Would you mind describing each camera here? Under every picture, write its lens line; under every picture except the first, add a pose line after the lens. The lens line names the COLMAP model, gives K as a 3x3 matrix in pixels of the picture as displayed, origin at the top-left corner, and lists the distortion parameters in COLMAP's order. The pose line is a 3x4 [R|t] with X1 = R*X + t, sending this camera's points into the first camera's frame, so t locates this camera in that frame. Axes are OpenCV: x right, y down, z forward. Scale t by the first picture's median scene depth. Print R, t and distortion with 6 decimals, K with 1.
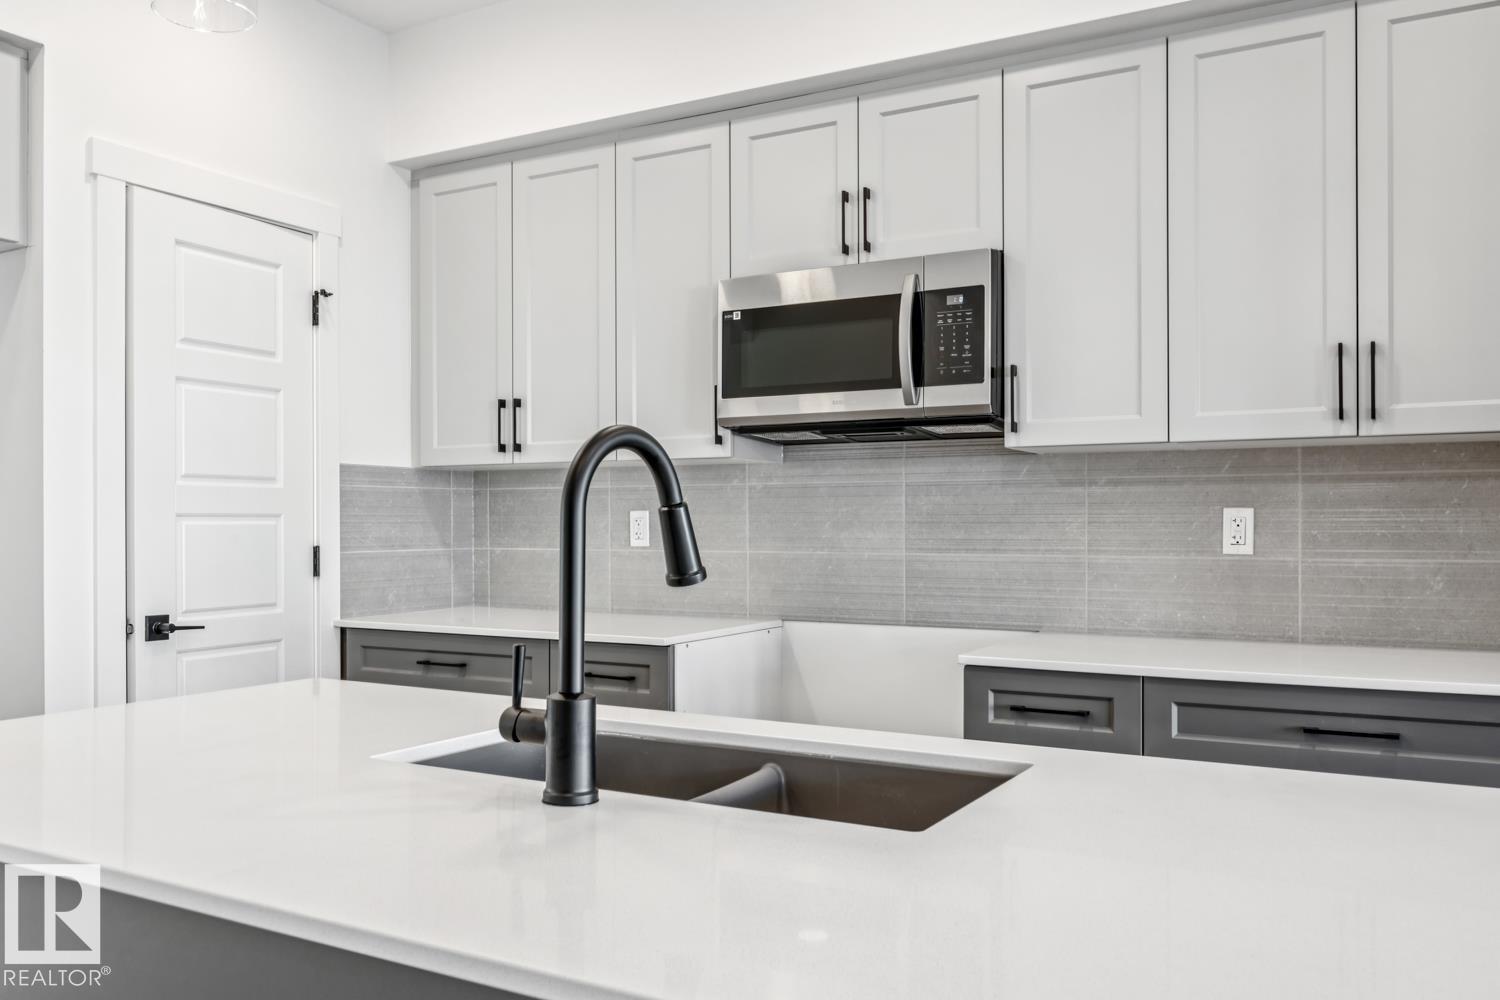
lens RADIAL K [[1232.4, 0, 707.1], [0, 1232.4, 524.6], [0, 0, 1]] dist [-0.009636, 0.011520]
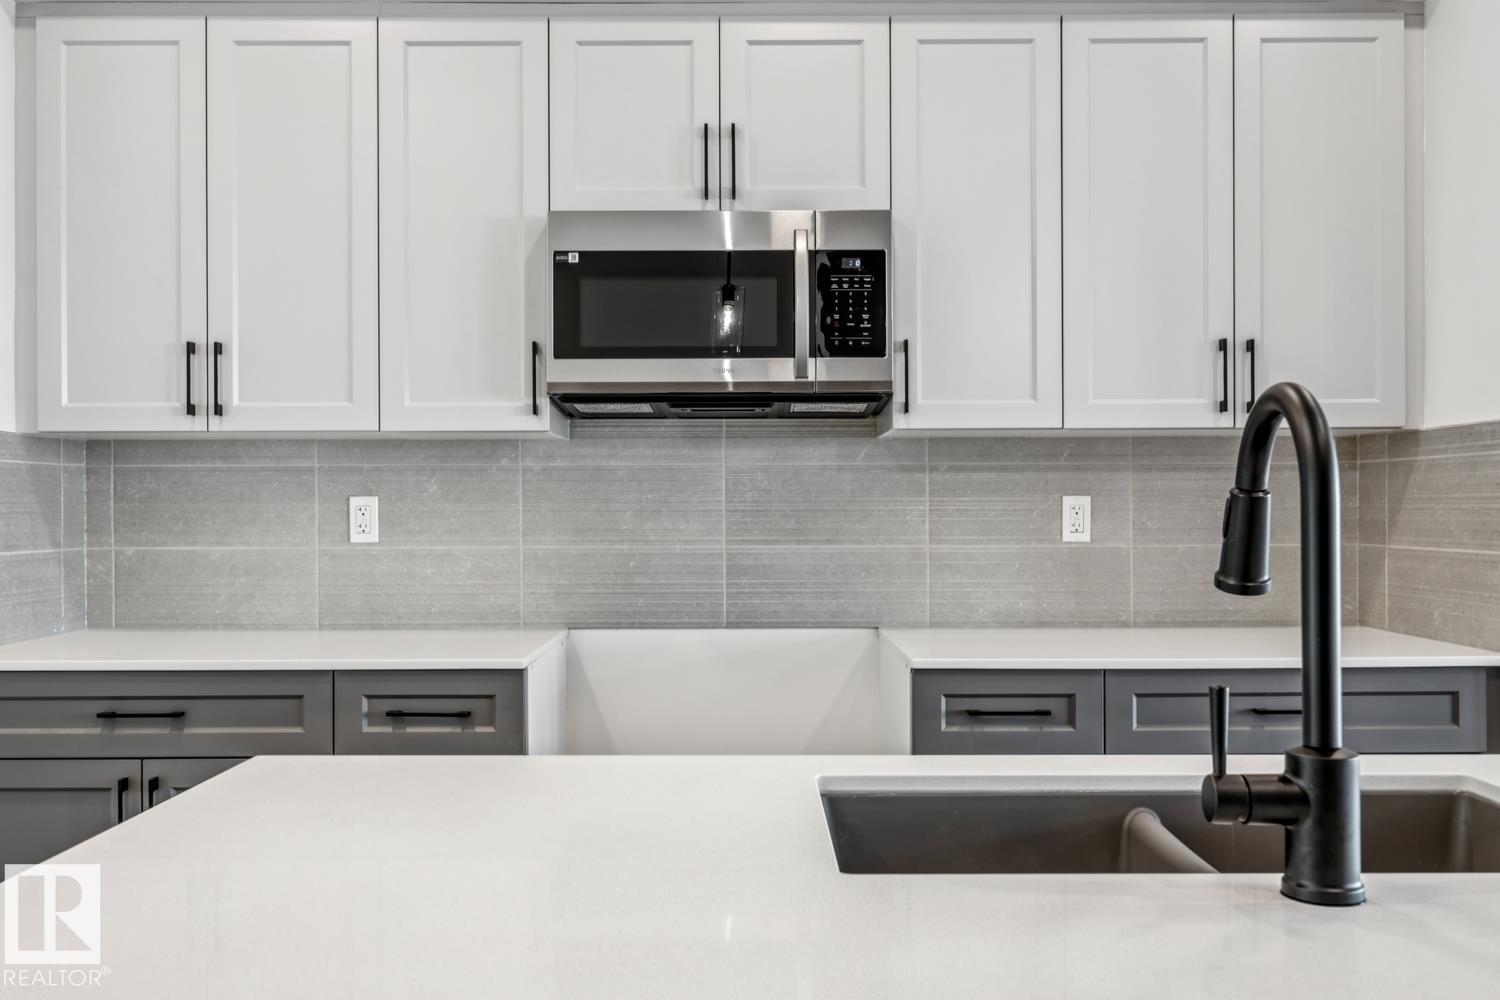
lens RADIAL K [[1318.0, 0, 742.2], [0, 1318.0, 504.6], [0, 0, 1]] dist [-0.000868, -0.007738]
pose [[0.859214, 0.000756, 0.511616, -0.334619], [0.002777, 0.999977, -0.006140, -0.000568], [-0.511609, 0.006696, 0.859192, 0.201264]]
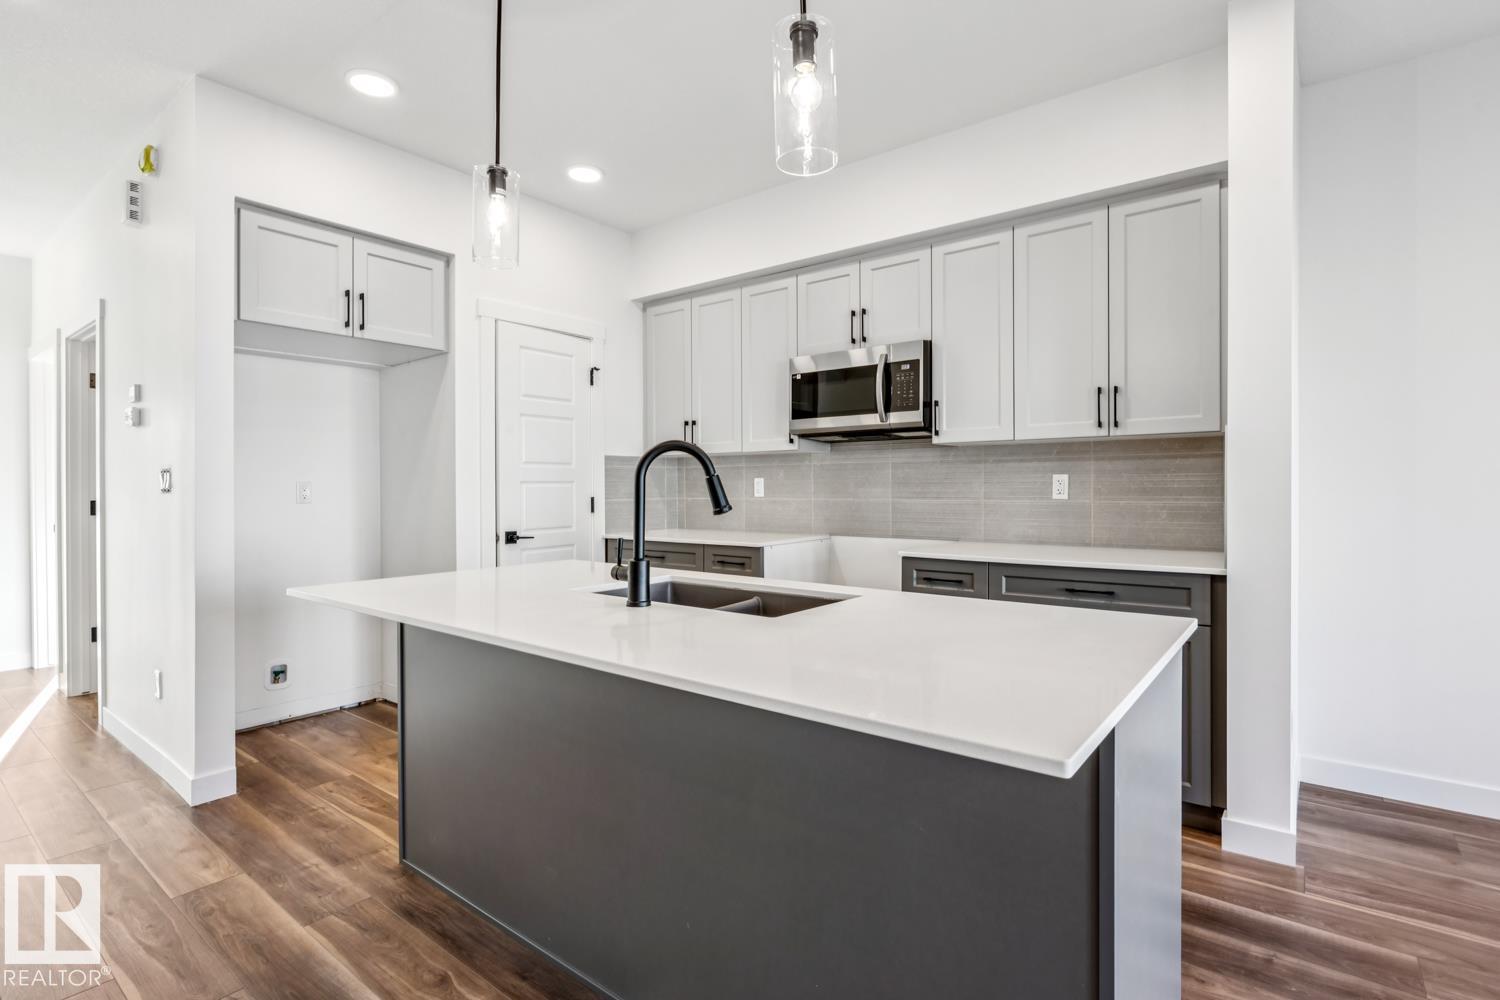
lens RADIAL K [[715.3, 0, 777.8], [0, 715.3, 484.4], [0, 0, 1]] dist [-0.003945, 0.001079]
pose [[0.993913, -0.006407, -0.109981, 0.117045], [0.006313, 0.999979, -0.001197, 0.000289], [0.109986, 0.000496, 0.993933, -0.119835]]
